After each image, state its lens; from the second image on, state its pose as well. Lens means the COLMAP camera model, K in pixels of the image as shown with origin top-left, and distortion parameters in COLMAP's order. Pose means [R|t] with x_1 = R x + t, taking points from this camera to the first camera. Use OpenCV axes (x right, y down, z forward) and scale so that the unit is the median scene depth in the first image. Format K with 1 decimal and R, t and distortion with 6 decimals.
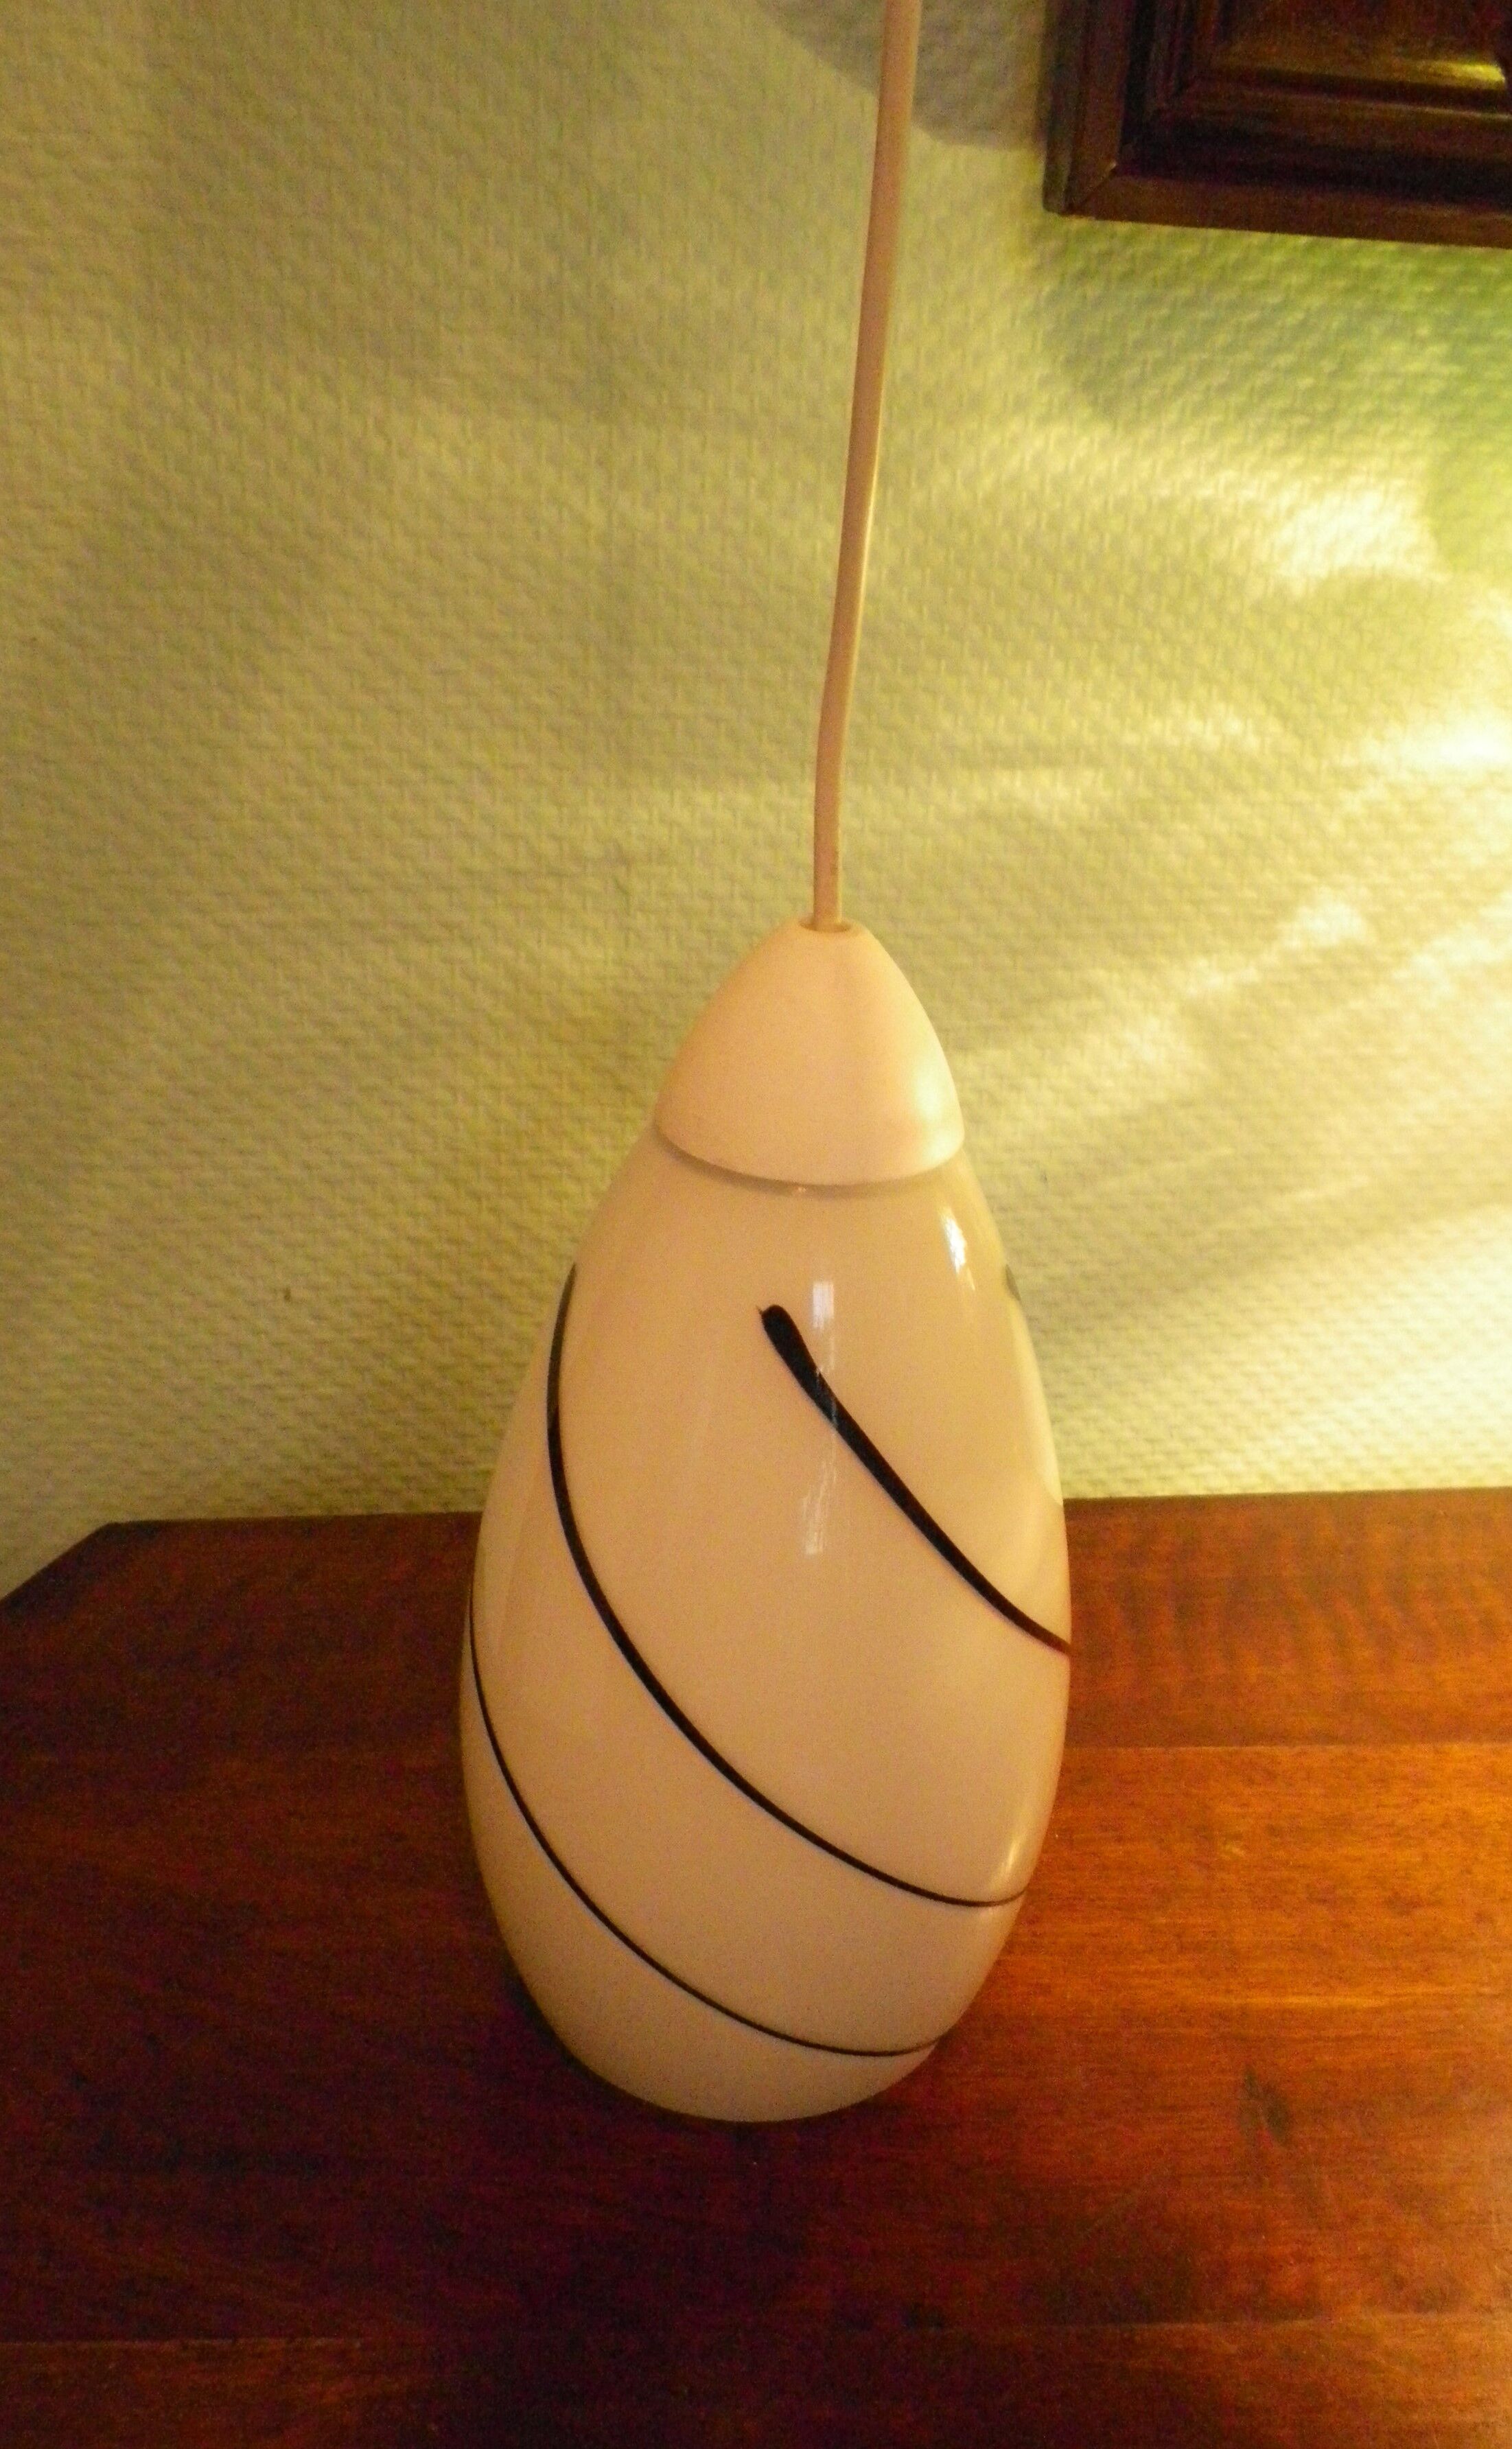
lens RADIAL K [[2968.1, 0, 755.6], [0, 2968.1, 1227.6], [0, 0, 1]] dist [-0.005525, 0.000000]
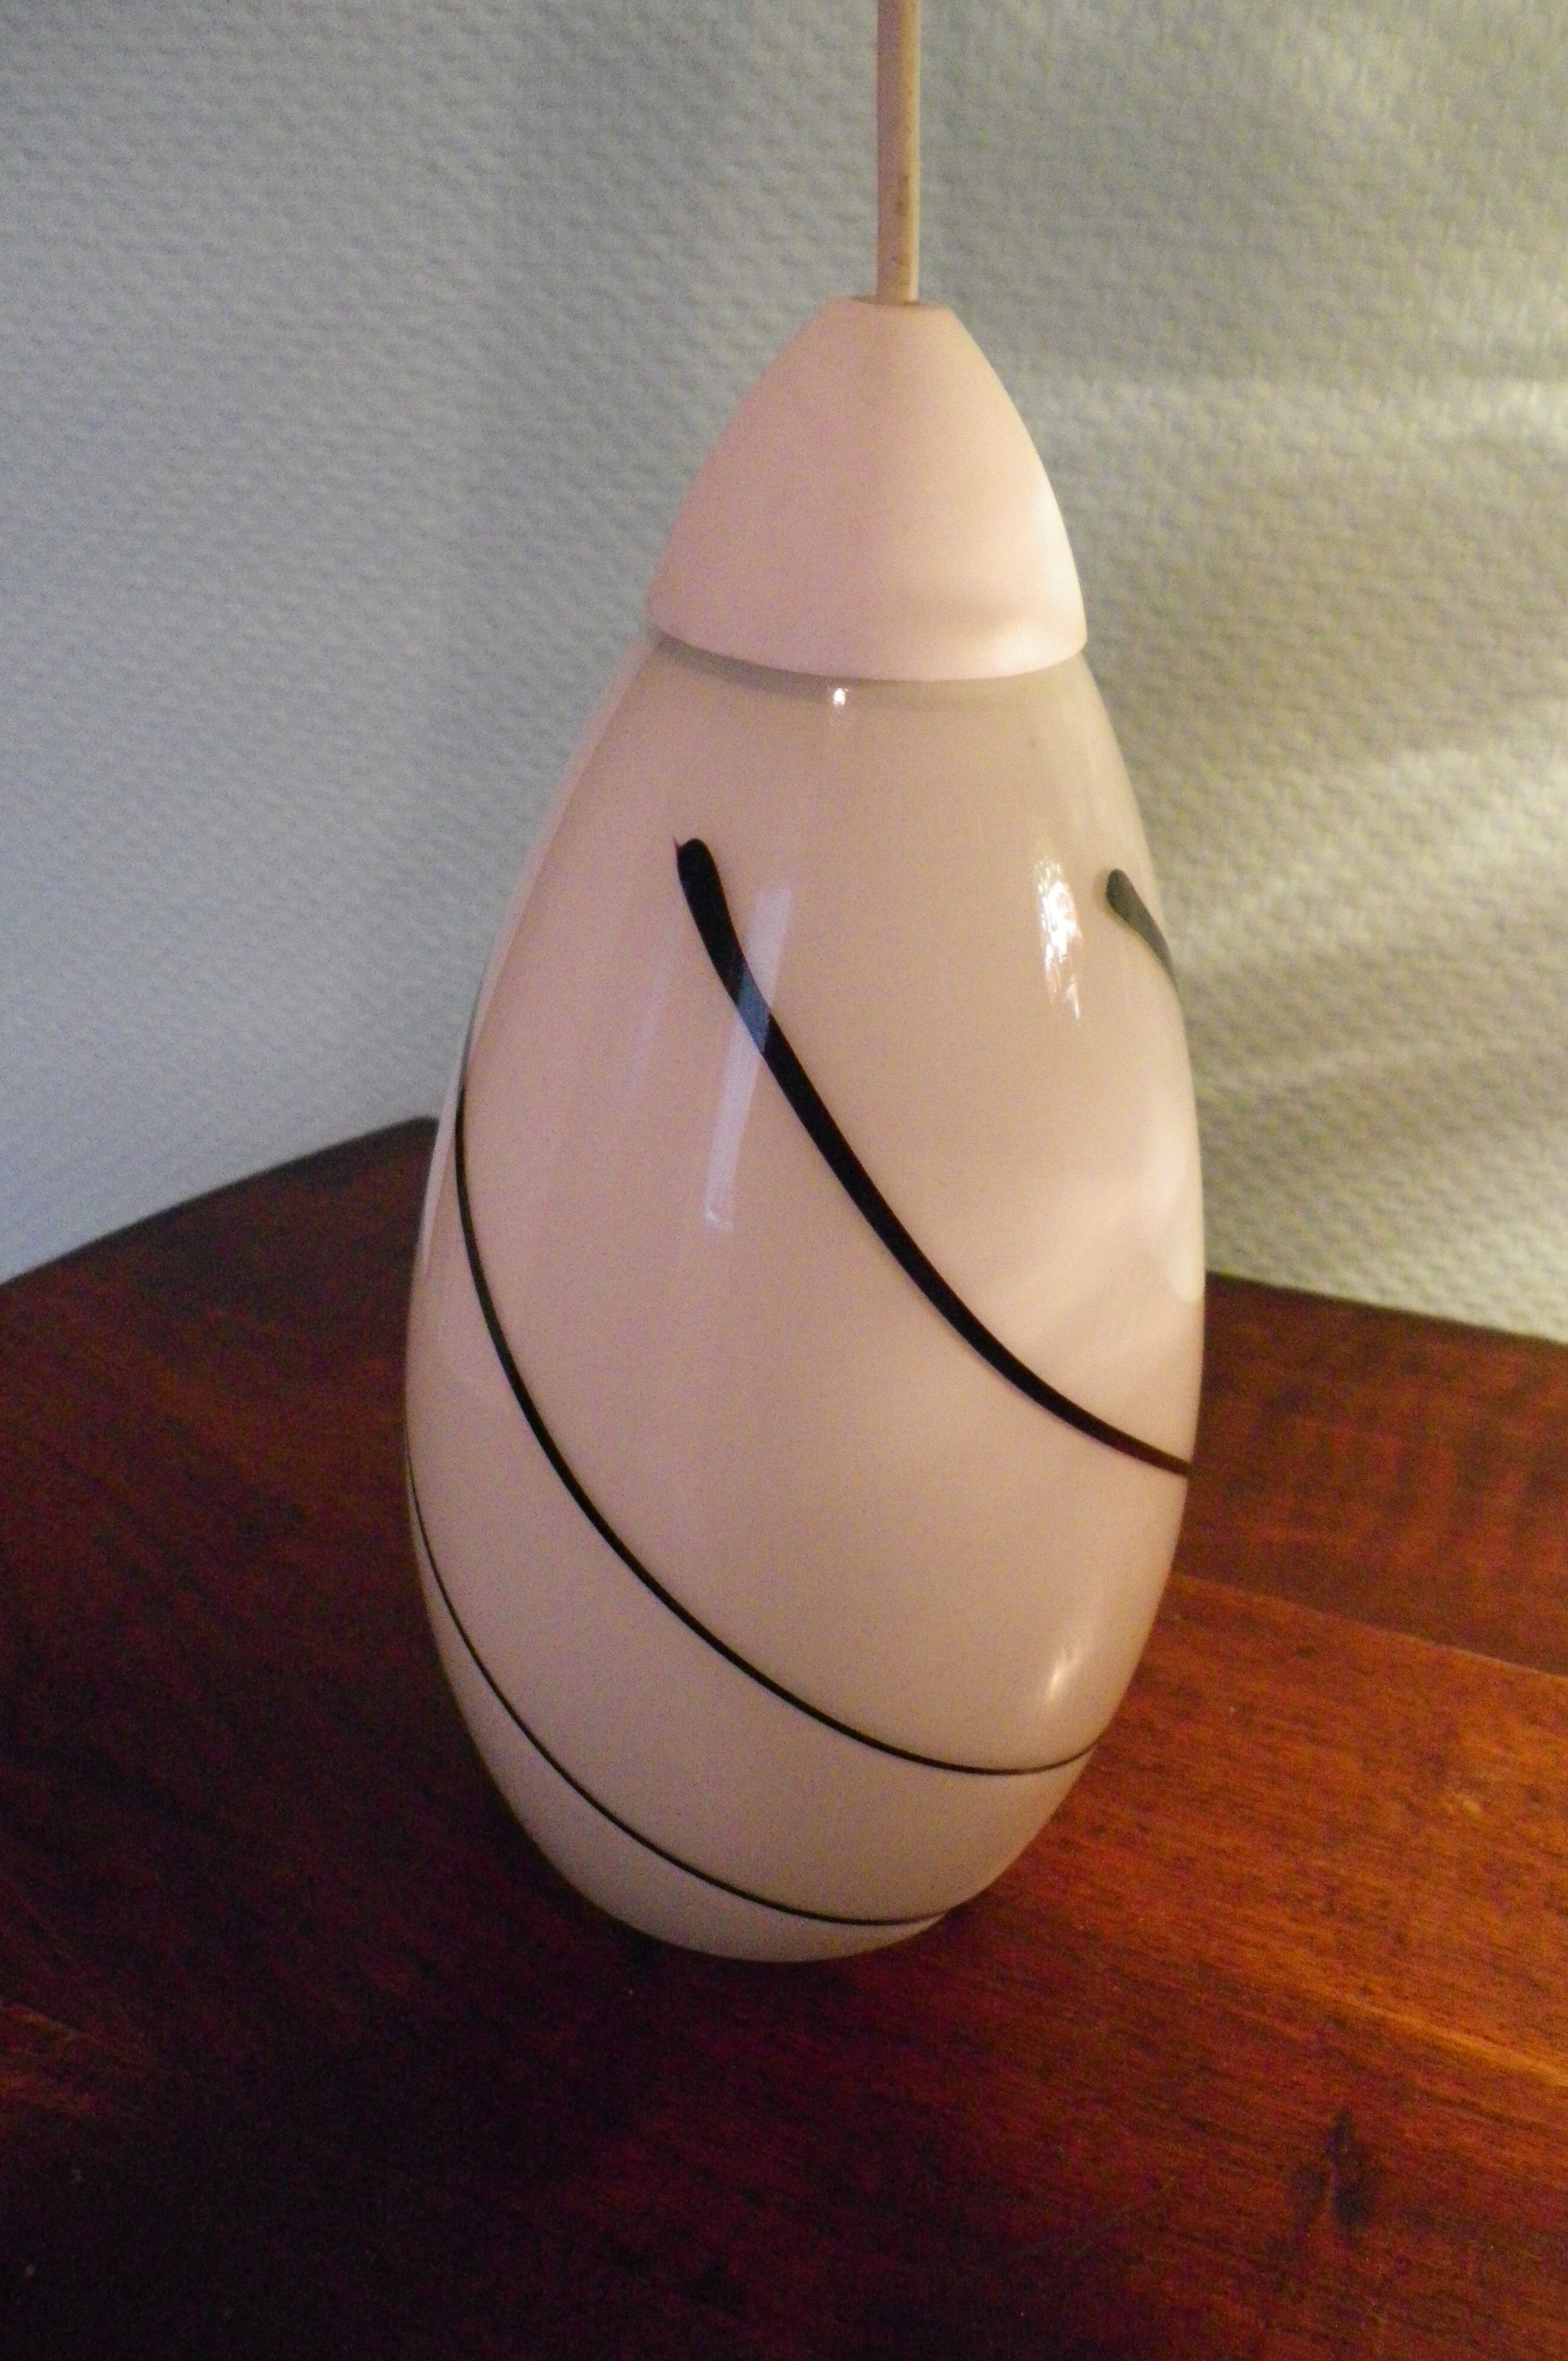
lens RADIAL K [[2015.6, 0, 786.8], [0, 2015.6, 1173.9], [0, 0, 1]] dist [-0.001264, -0.011313]
pose [[0.884336, 0.195796, -0.423809, 0.181773], [-0.183289, 0.980525, 0.070538, 0.049630], [0.429367, 0.015300, 0.903001, 0.446260]]
